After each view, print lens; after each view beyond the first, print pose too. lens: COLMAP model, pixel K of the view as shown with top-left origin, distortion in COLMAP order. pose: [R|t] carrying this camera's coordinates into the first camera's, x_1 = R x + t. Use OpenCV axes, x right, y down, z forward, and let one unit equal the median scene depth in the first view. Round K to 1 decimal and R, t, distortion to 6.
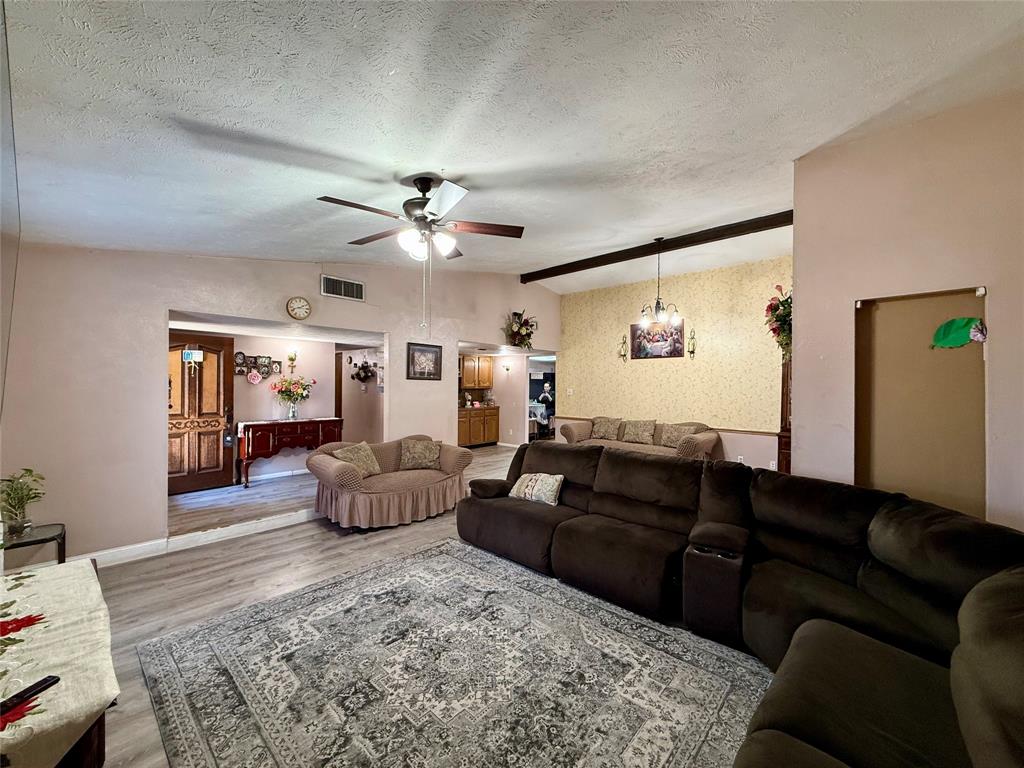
lens RADIAL K [[409.0, 0, 512.4], [0, 409.0, 384.1], [0, 0, 1]] dist [0.002399, -0.000310]
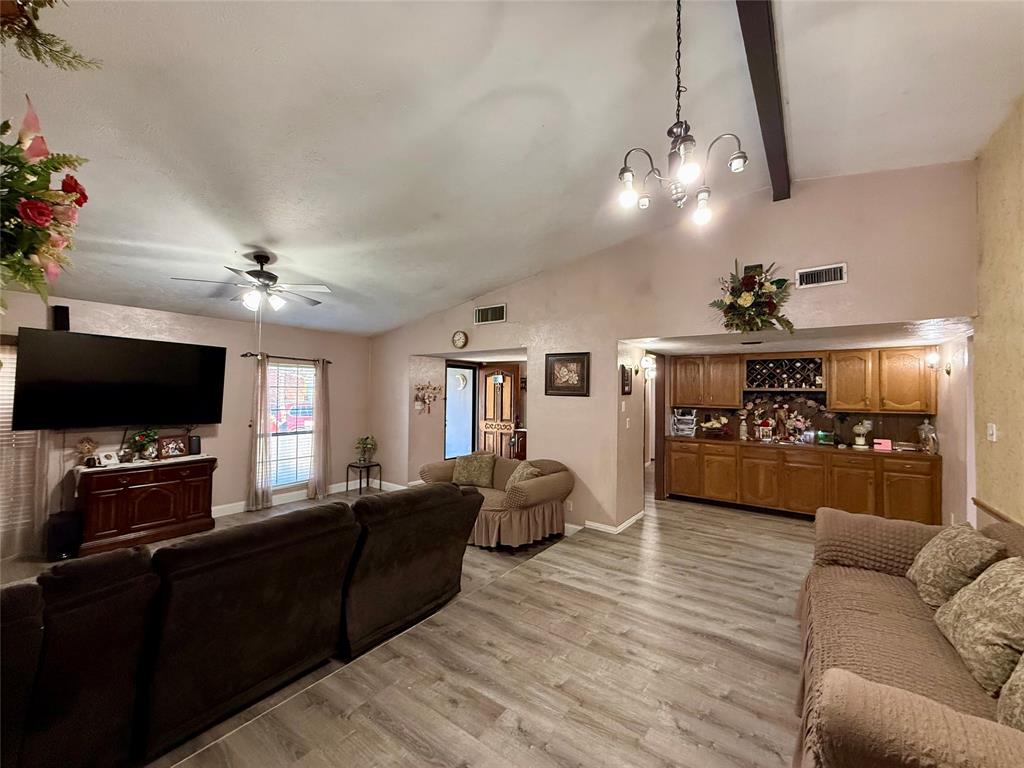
lens RADIAL K [[409.0, 0, 508.9], [0, 409.0, 384.4], [0, 0, 1]] dist [0.002399, -0.000310]
pose [[0.106674, -0.026992, -0.993928, 0.611045], [-0.011680, 0.999528, -0.028398, -0.009103], [0.994225, 0.014638, 0.106308, 0.809556]]
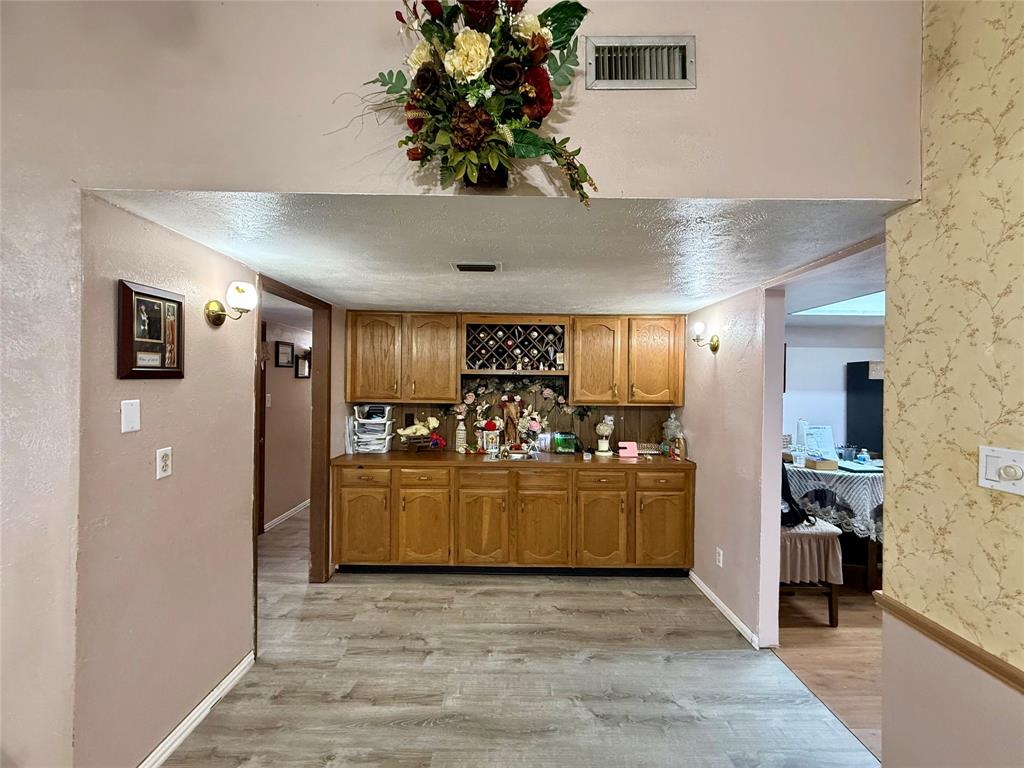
lens RADIAL K [[409.0, 0, 512.4], [0, 409.0, 384.5], [0, 0, 1]] dist [0.002399, -0.000310]
pose [[0.679817, 0.000735, -0.733381, 0.182424], [-0.006250, 0.999969, -0.004791, -0.010710], [0.733355, 0.007840, 0.679801, 1.122861]]
